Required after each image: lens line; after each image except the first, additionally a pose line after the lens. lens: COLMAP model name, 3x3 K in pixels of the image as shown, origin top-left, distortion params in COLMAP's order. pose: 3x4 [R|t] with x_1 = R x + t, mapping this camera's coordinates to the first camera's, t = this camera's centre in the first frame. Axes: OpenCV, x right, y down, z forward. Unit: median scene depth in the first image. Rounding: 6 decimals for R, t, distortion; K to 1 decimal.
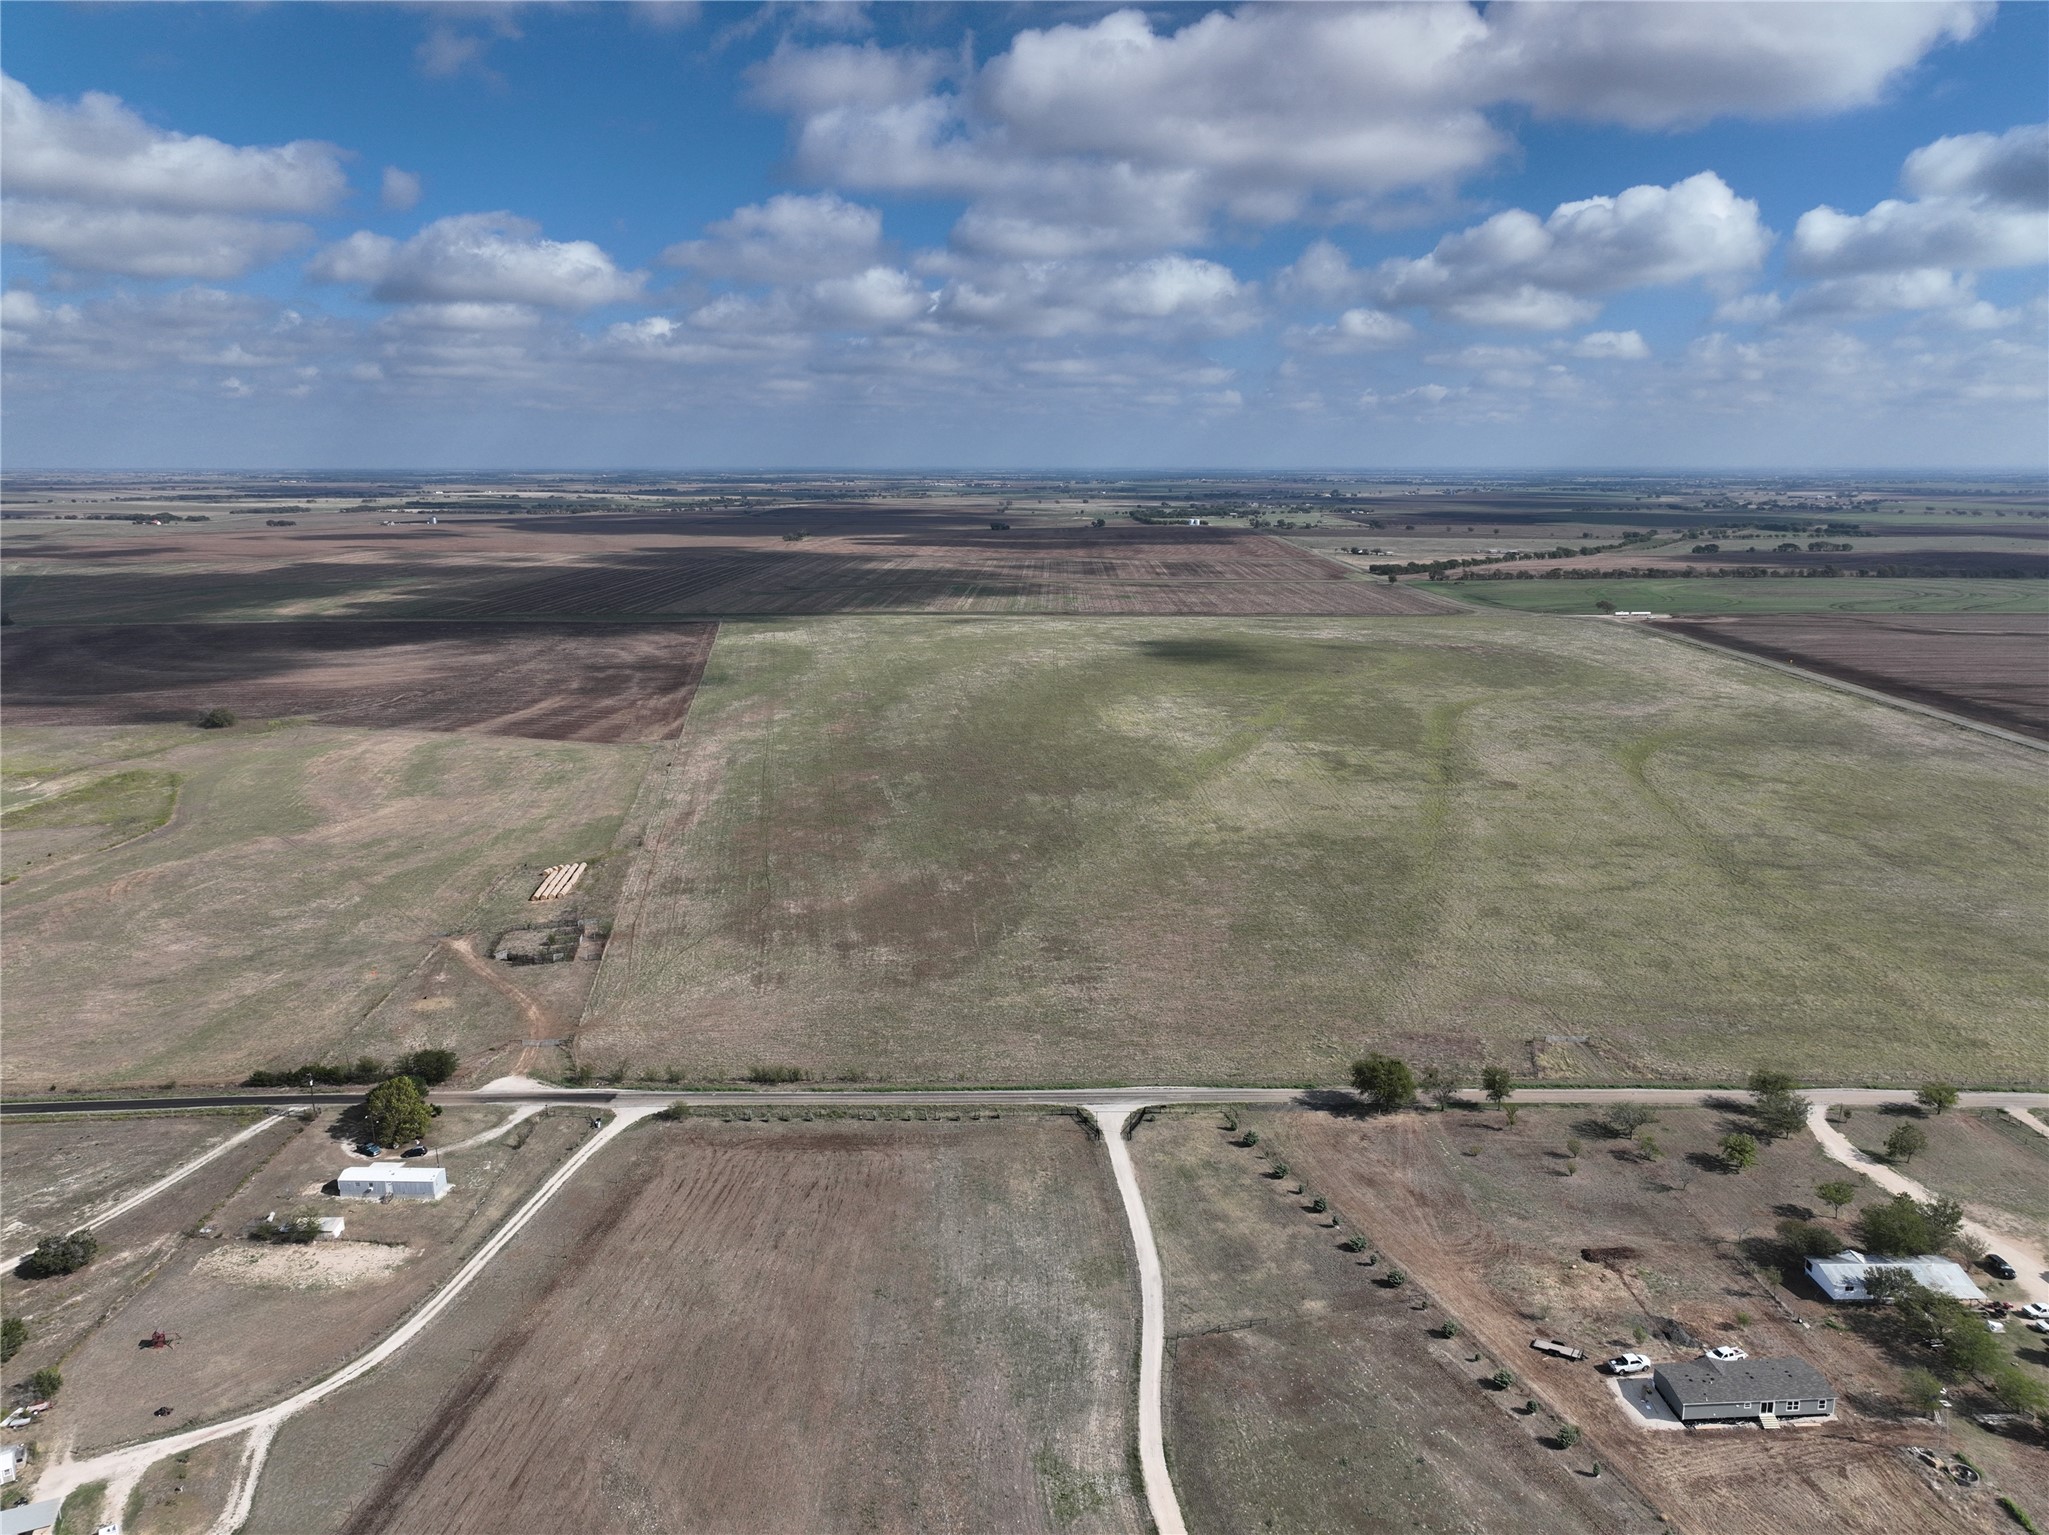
lens RADIAL K [[1441.2, 0, 1029.3], [0, 1441.2, 769.0], [0, 0, 1]] dist [0.005128, 0.004079]
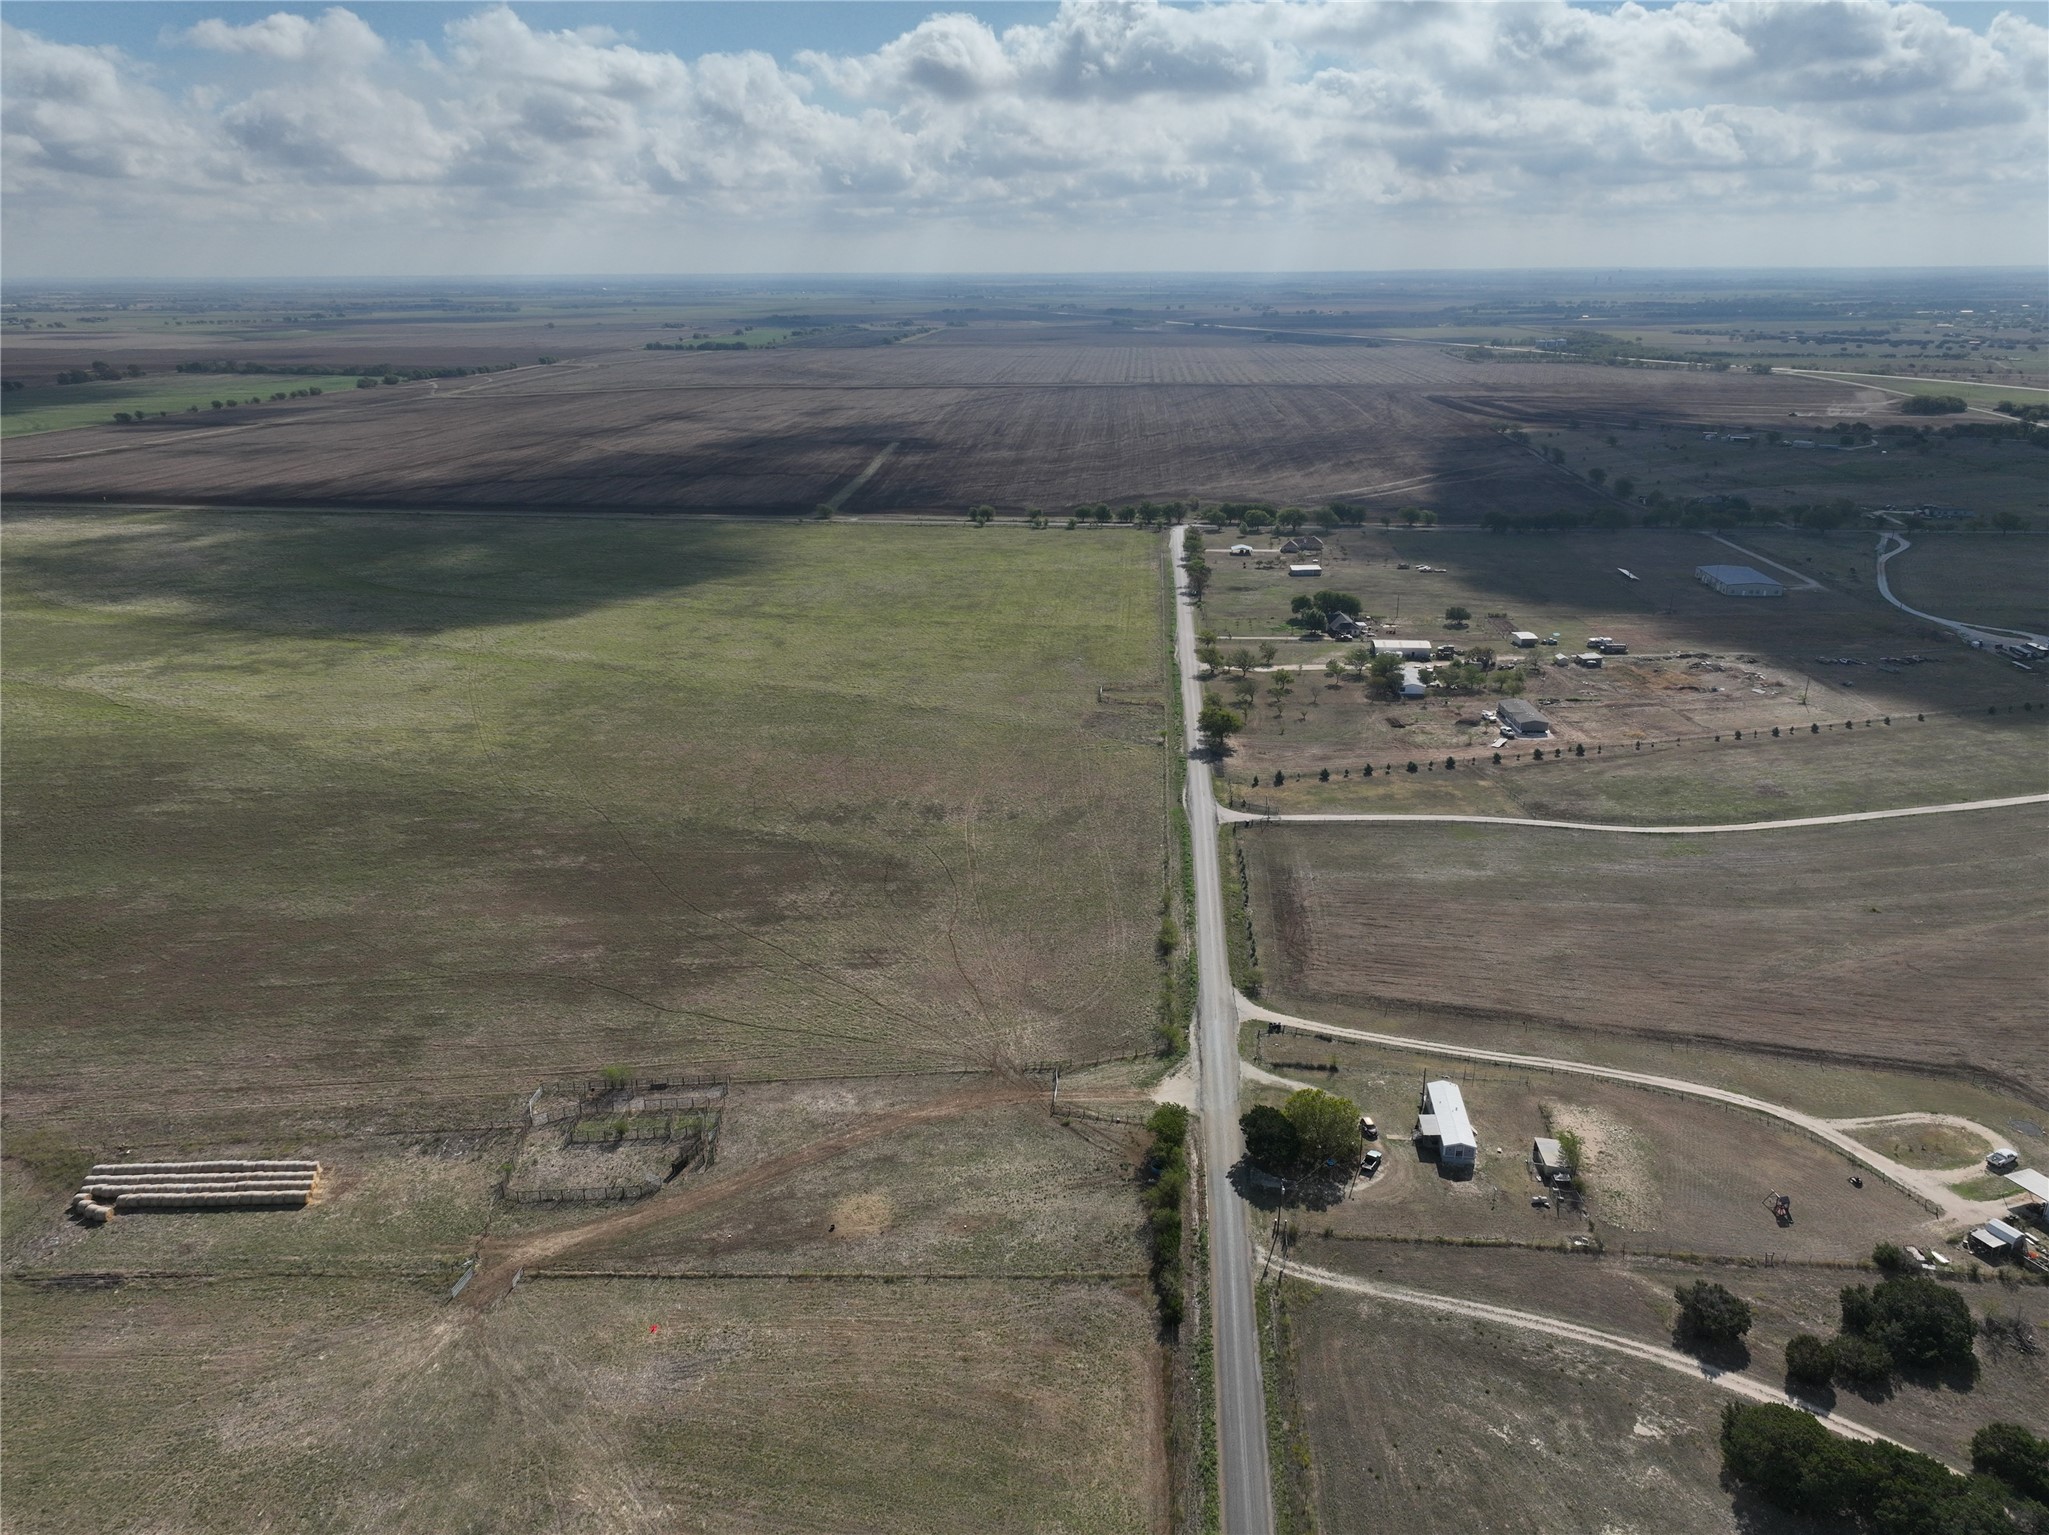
lens RADIAL K [[1432.7, 0, 1024.5], [0, 1432.7, 767.5], [0, 0, 1]] dist [0.004188, 0.005219]
pose [[0.074739, -0.324527, 0.942919, -0.861443], [0.218496, 0.927916, 0.302044, -0.165022], [-0.972972, 0.183449, 0.140260, 0.776155]]
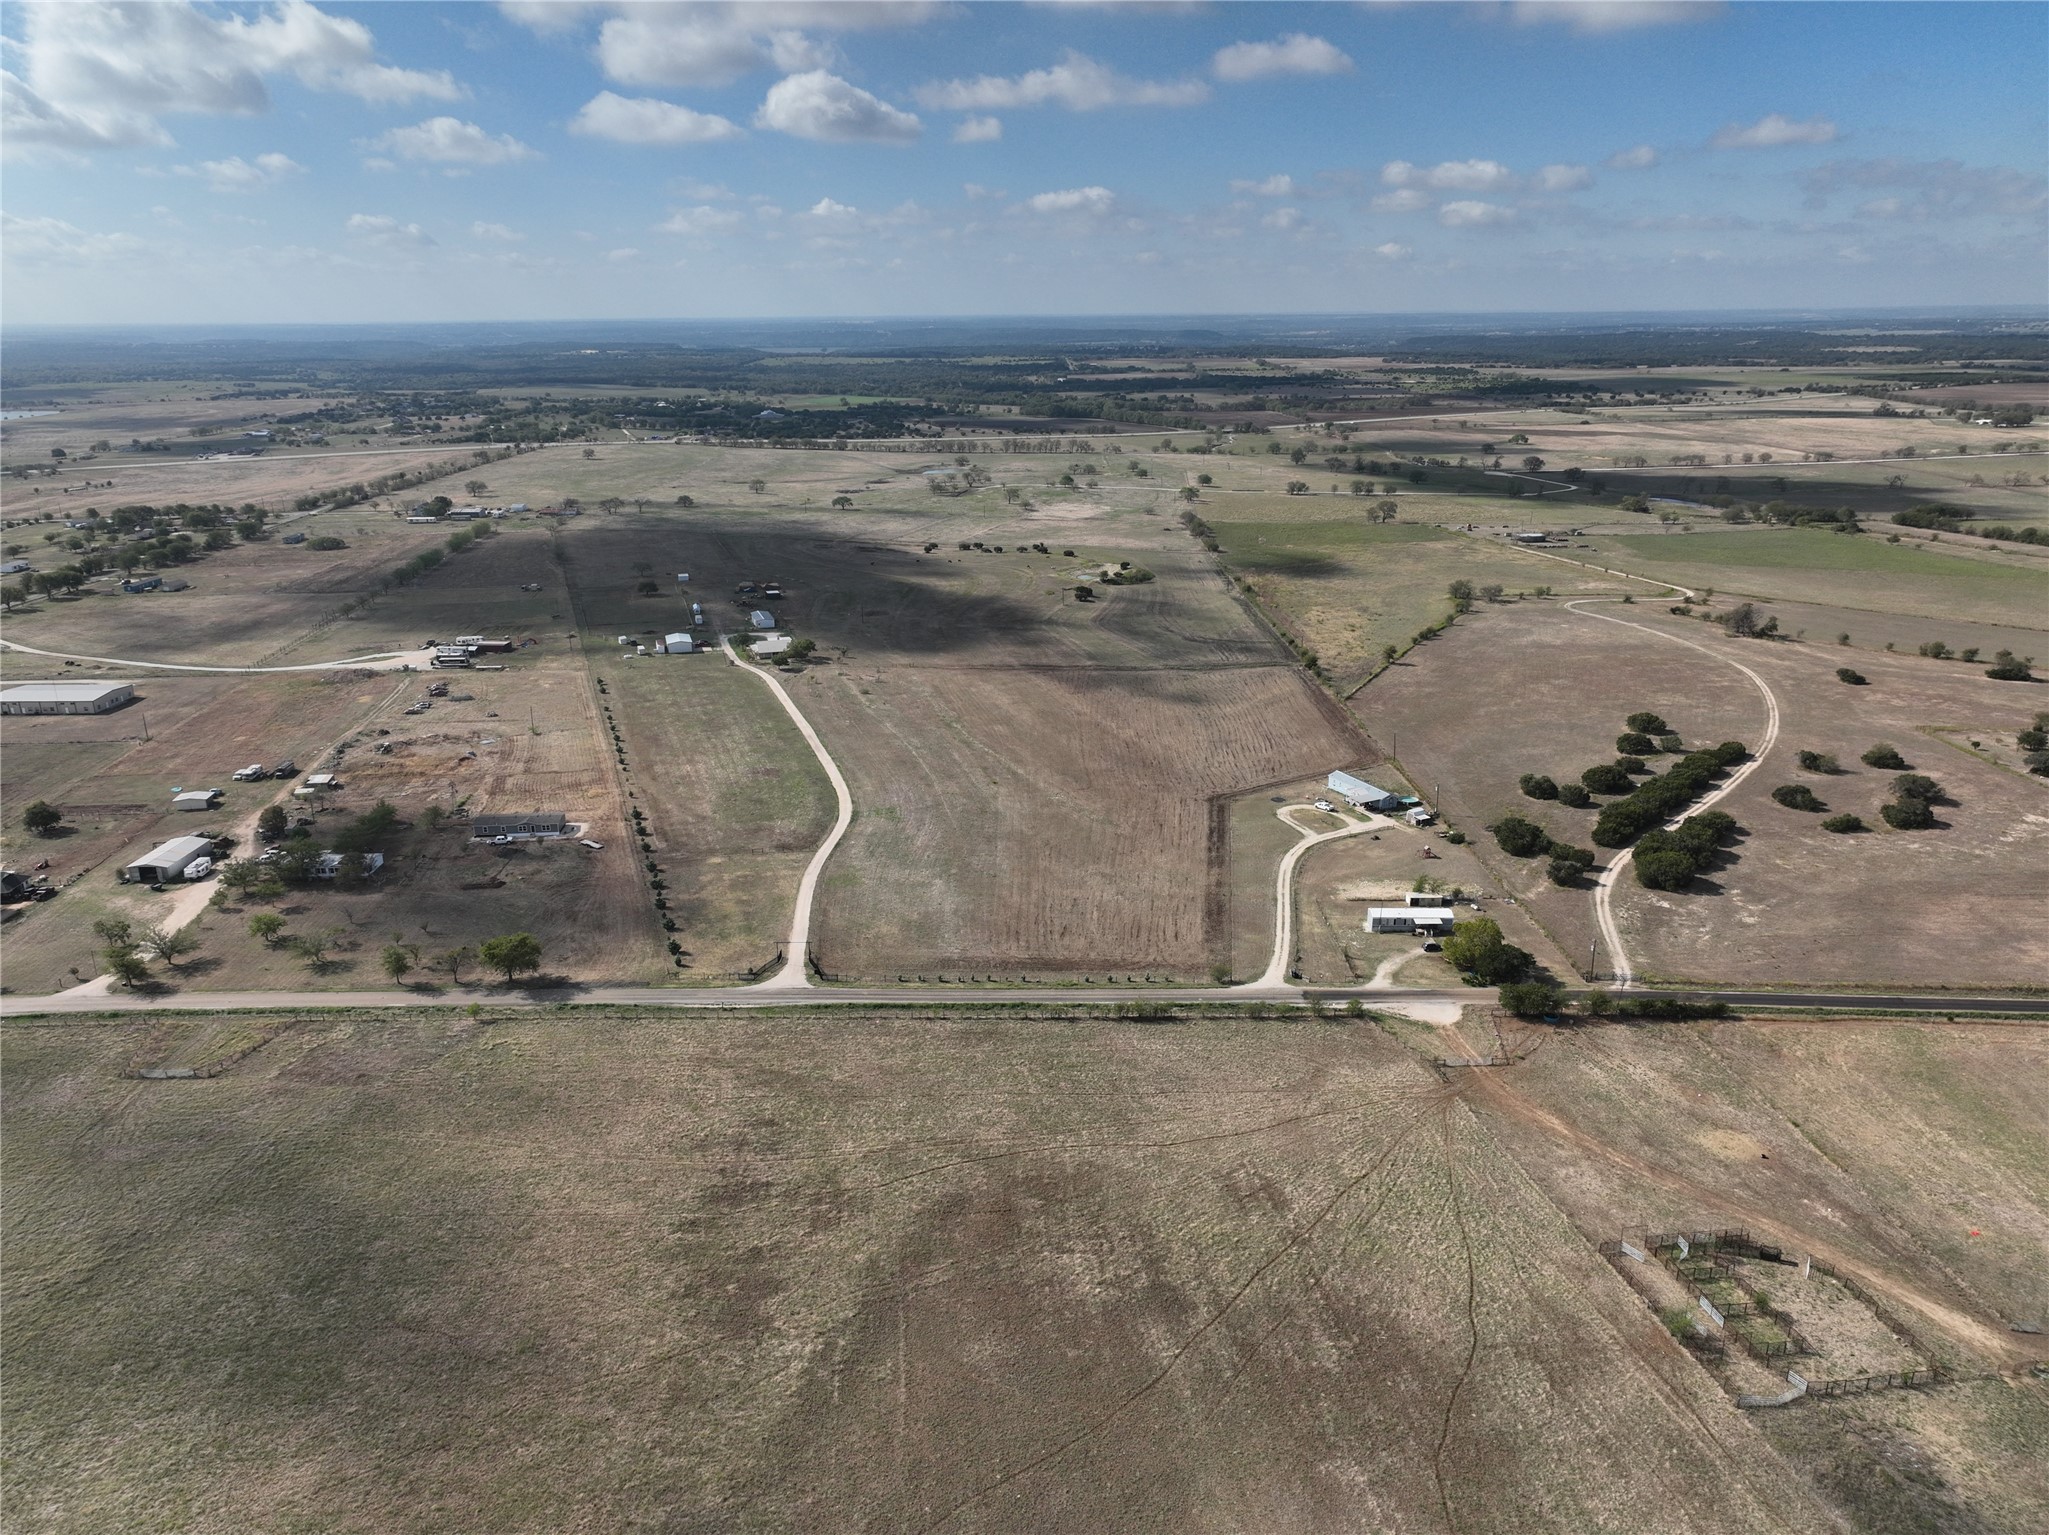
lens RADIAL K [[1443.0, 0, 1031.1], [0, 1443.0, 767.9], [0, 0, 1]] dist [-0.009006, 0.027793]
pose [[-0.999918, 0.011166, -0.006244, -0.084523], [0.006557, 0.866389, 0.499326, -0.303841], [0.010985, 0.499244, -0.866392, 1.409334]]
